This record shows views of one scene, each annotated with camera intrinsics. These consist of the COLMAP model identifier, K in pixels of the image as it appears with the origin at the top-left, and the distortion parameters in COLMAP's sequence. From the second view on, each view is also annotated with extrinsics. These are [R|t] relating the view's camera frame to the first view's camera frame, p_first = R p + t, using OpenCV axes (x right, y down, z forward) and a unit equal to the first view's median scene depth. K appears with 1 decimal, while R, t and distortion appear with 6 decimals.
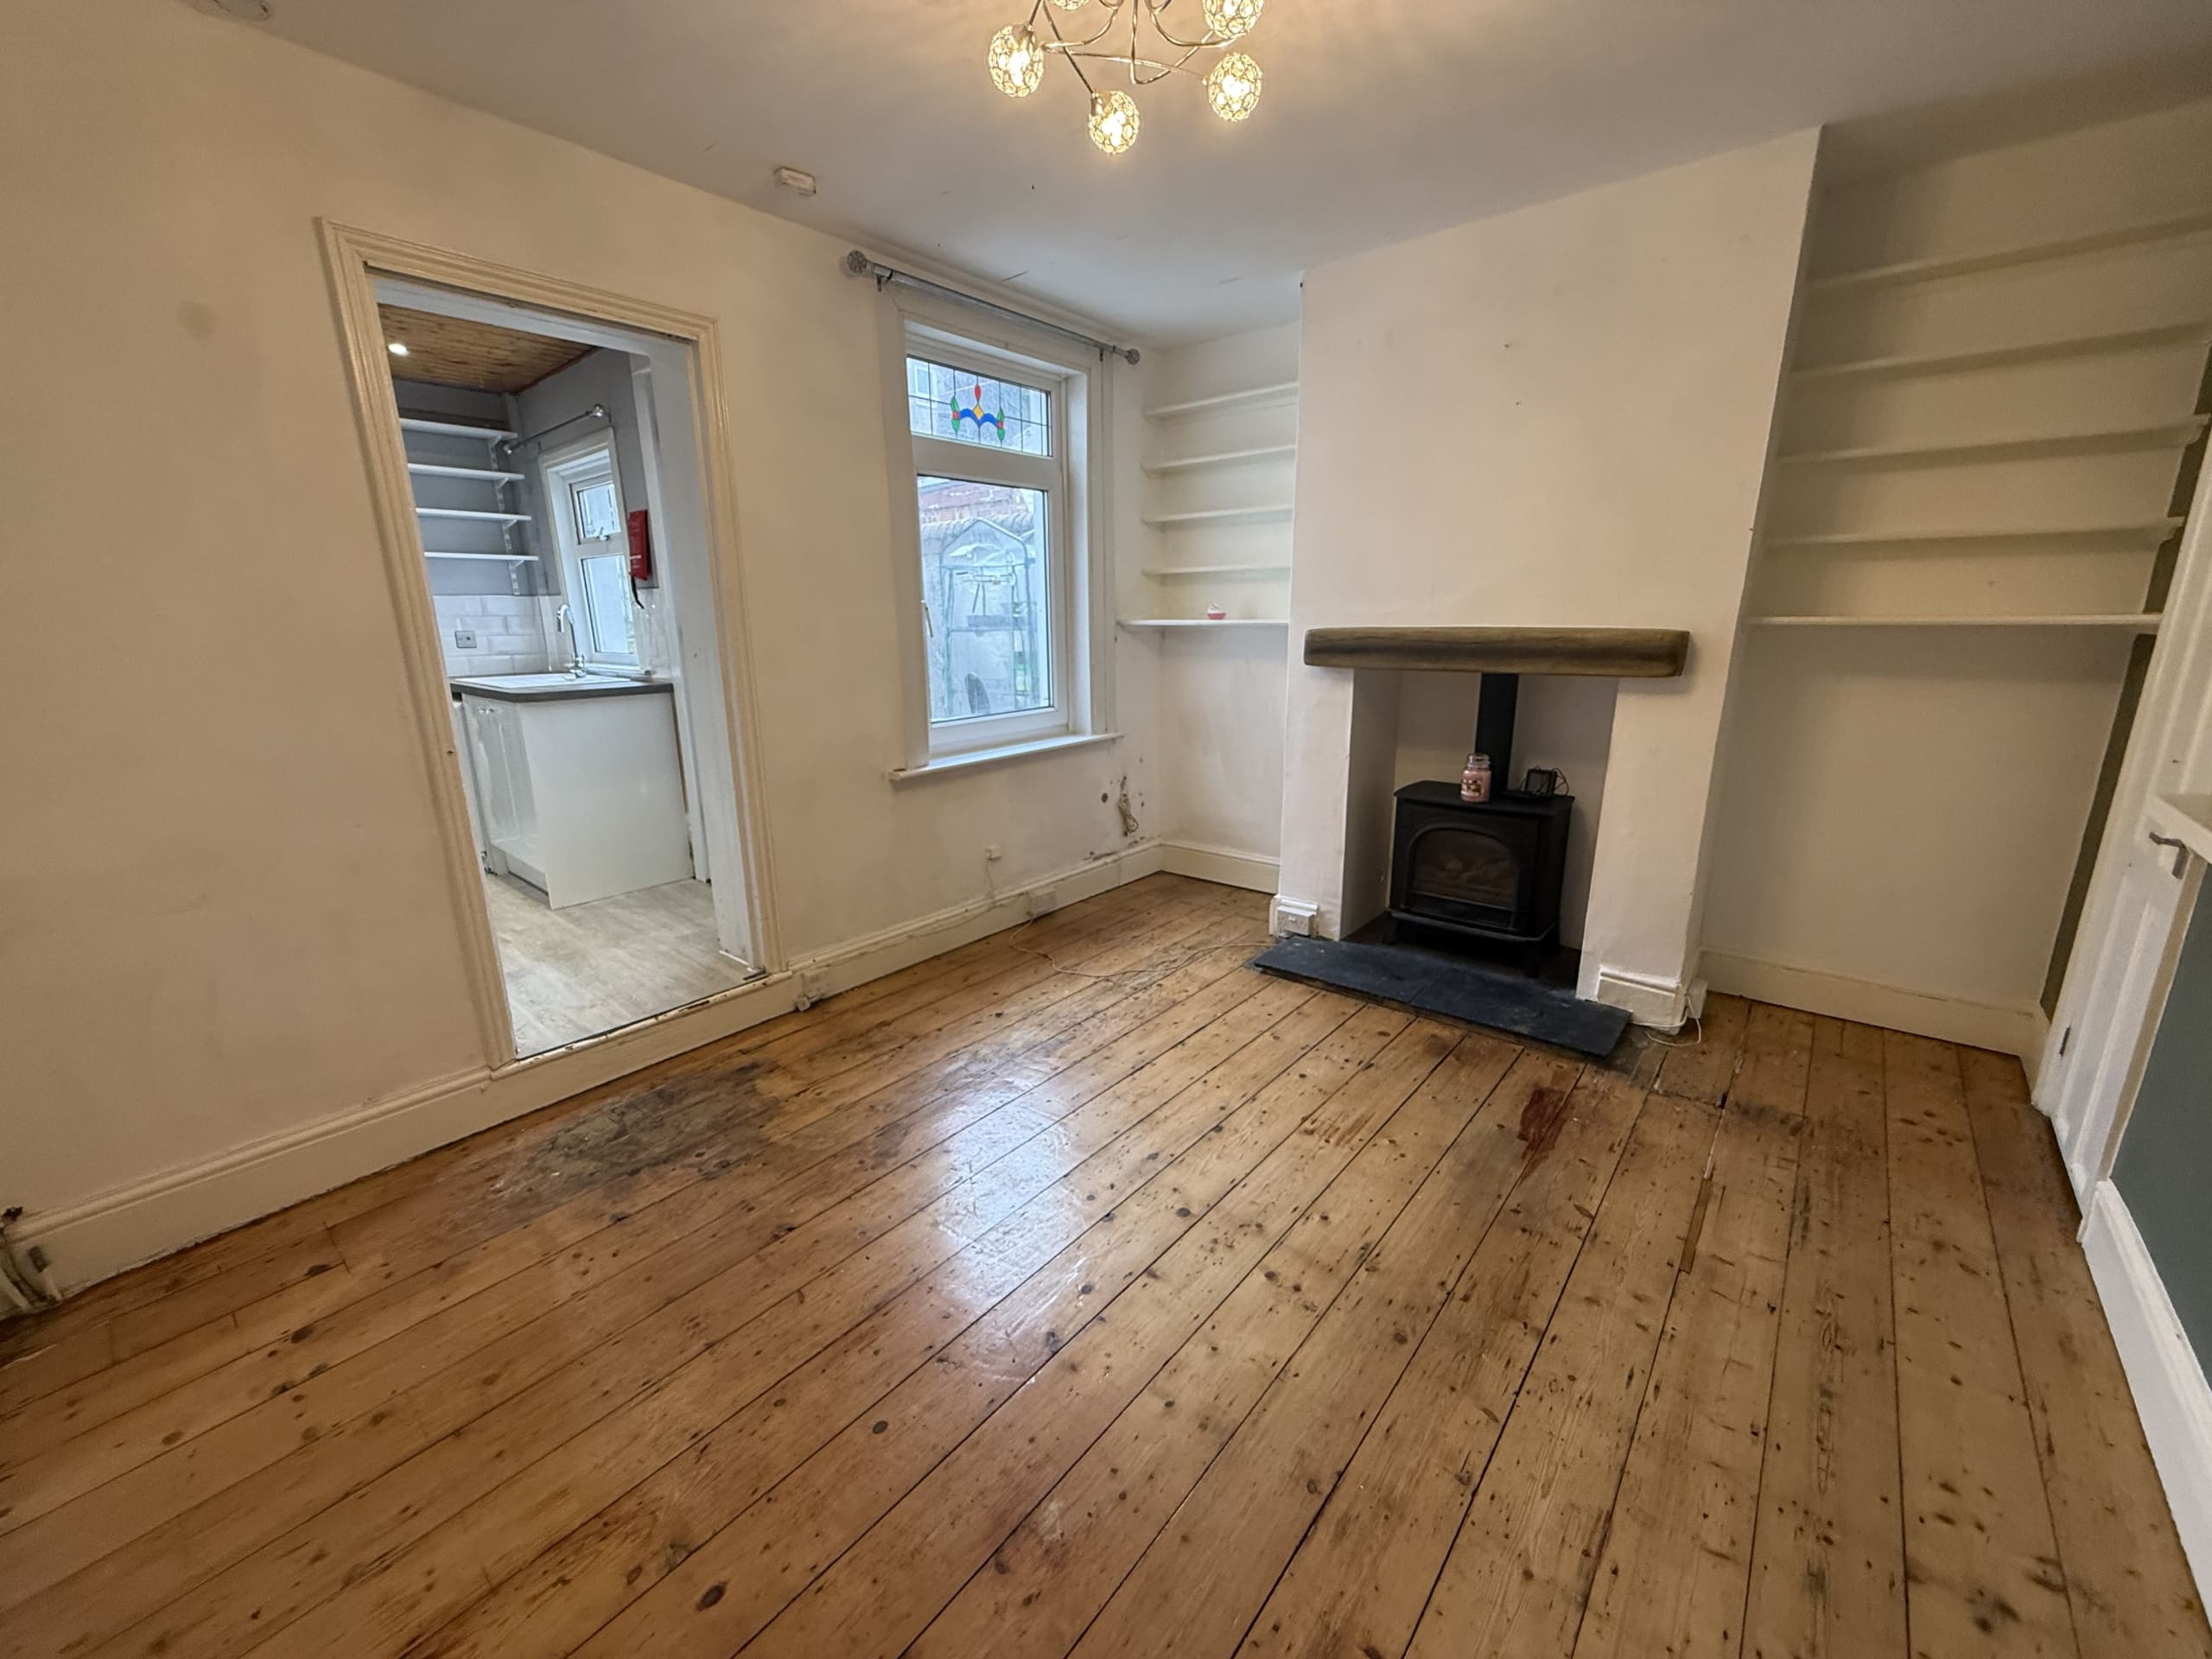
lens RADIAL K [[876.6, 0, 1112.6], [0, 876.6, 830.3], [0, 0, 1]] dist [0.000609, 0.000026]
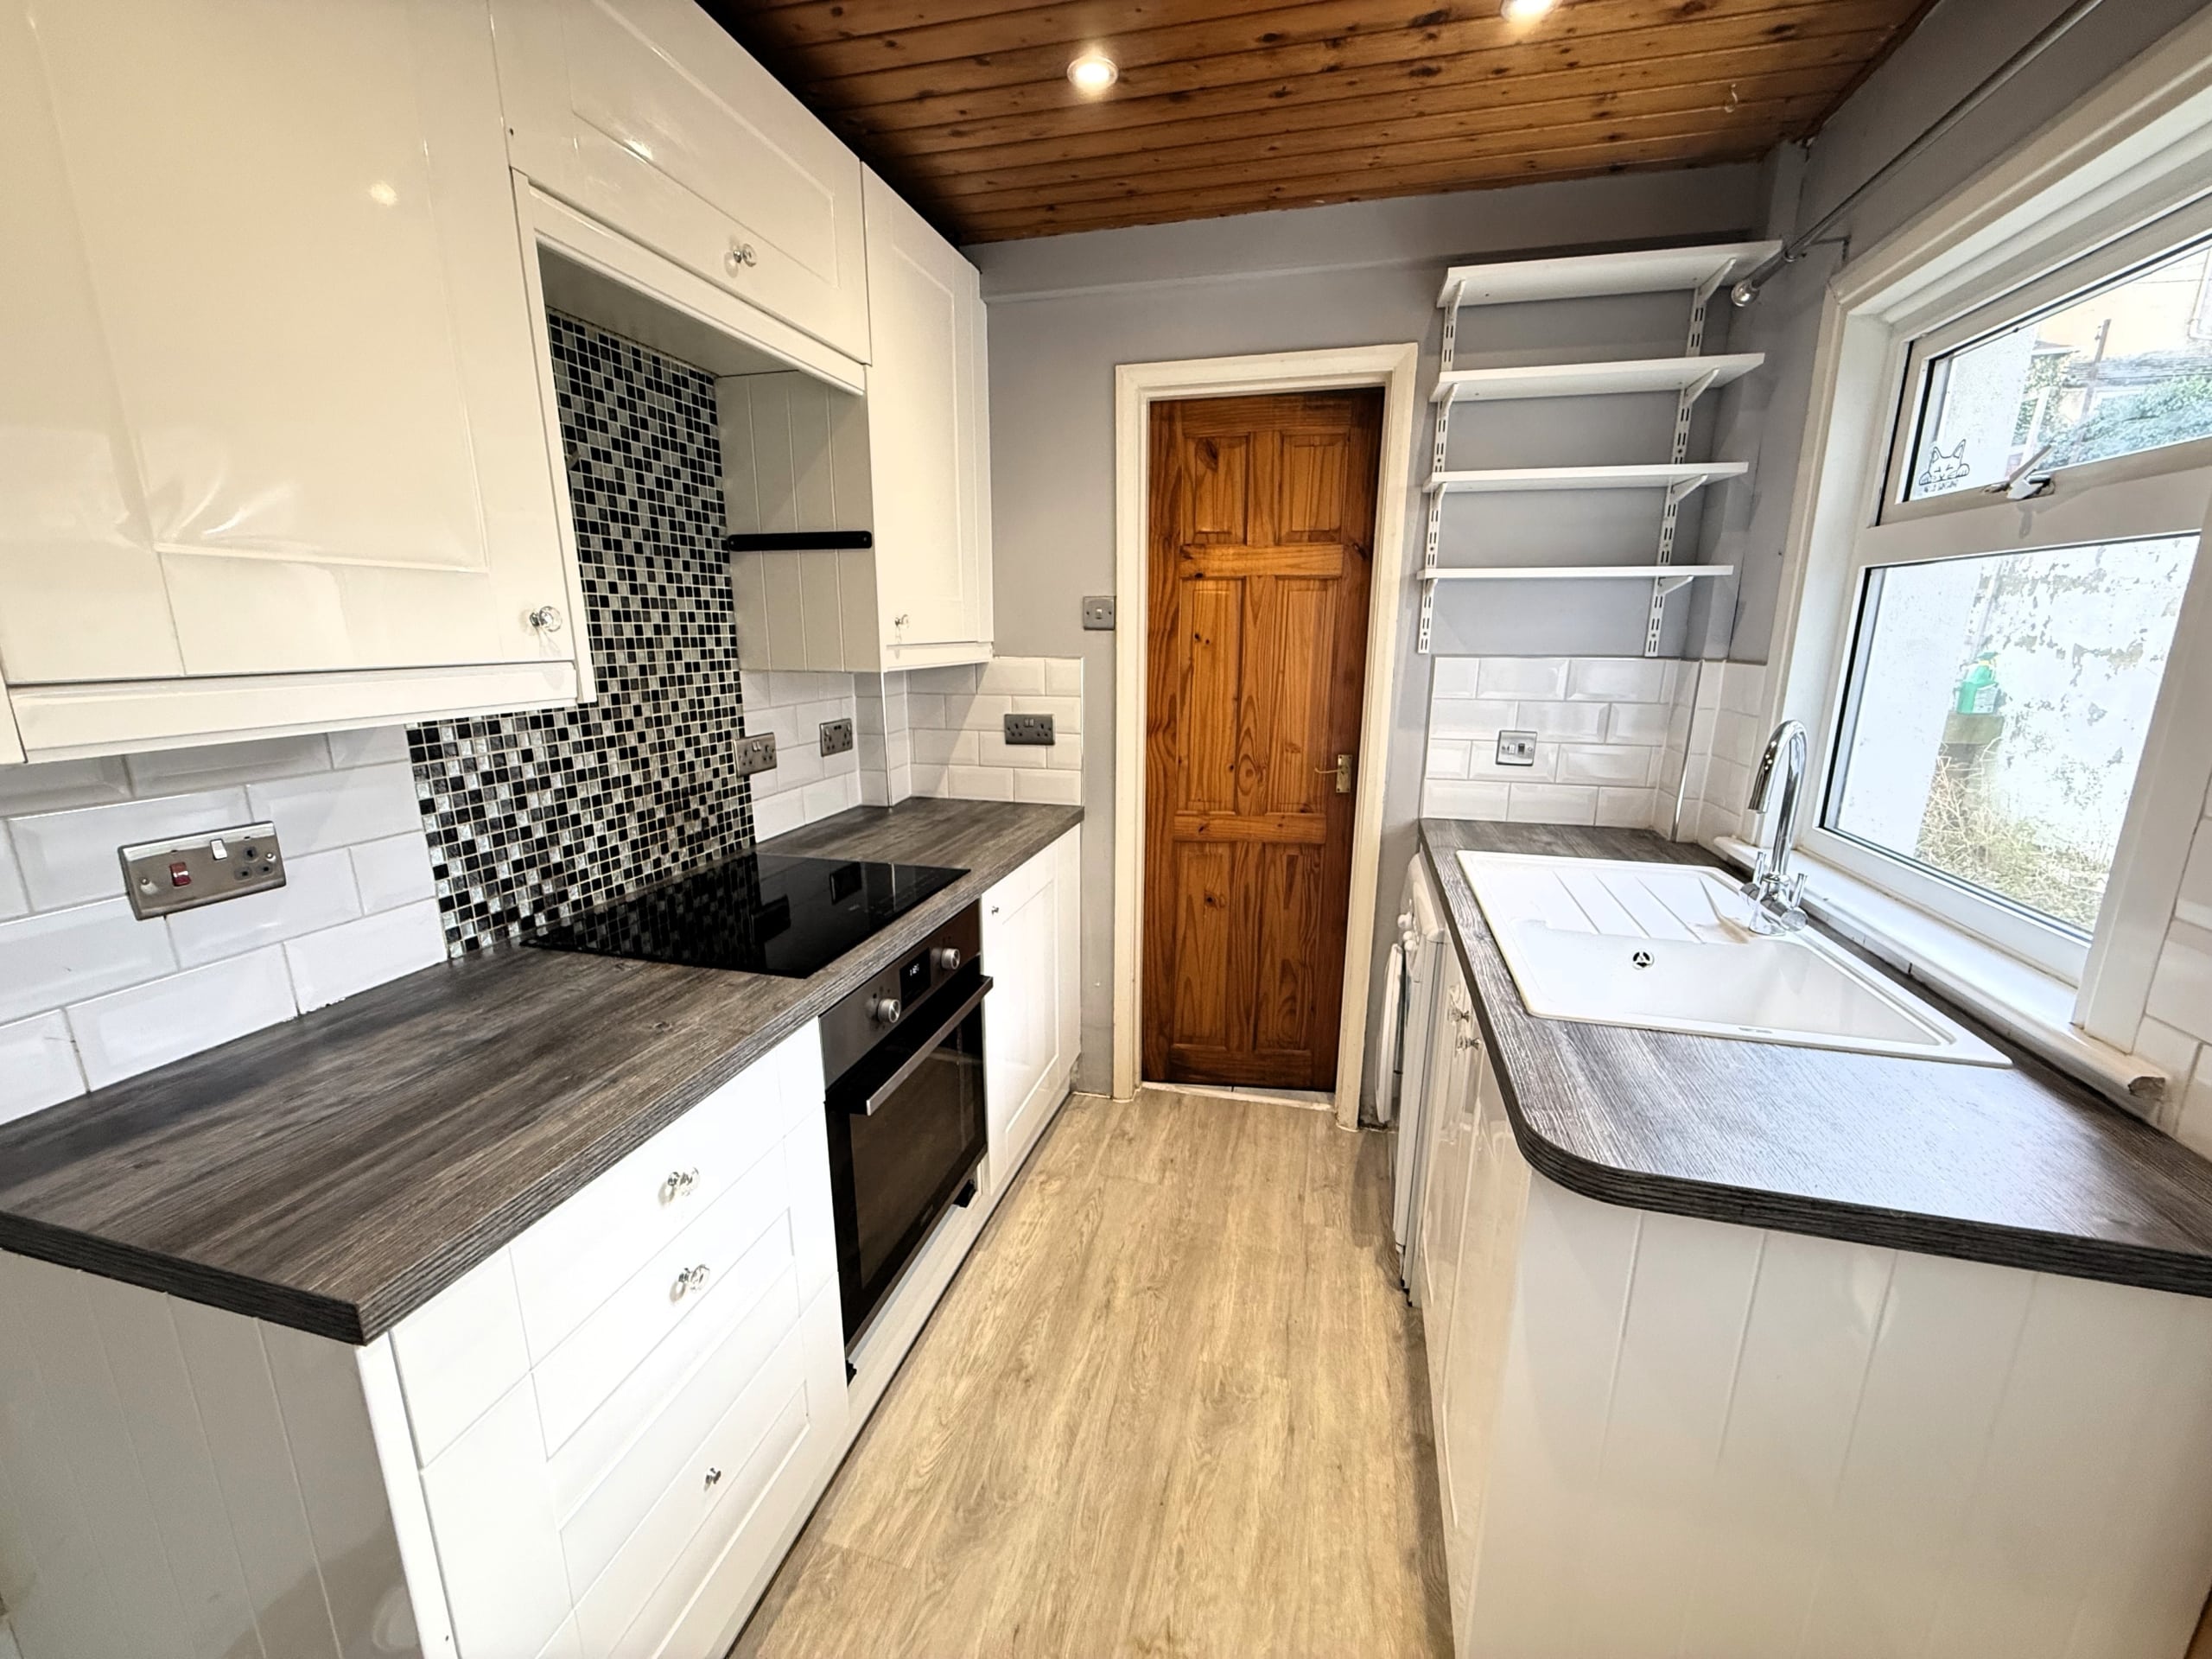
lens RADIAL K [[876.6, 0, 1107.9], [0, 876.6, 829.3], [0, 0, 1]] dist [0.000609, 0.000026]
pose [[0.447452, 0.219940, -0.866841, -0.412378], [-0.224002, 0.965952, 0.129460, -0.185200], [0.865800, 0.136247, 0.481484, 0.581820]]
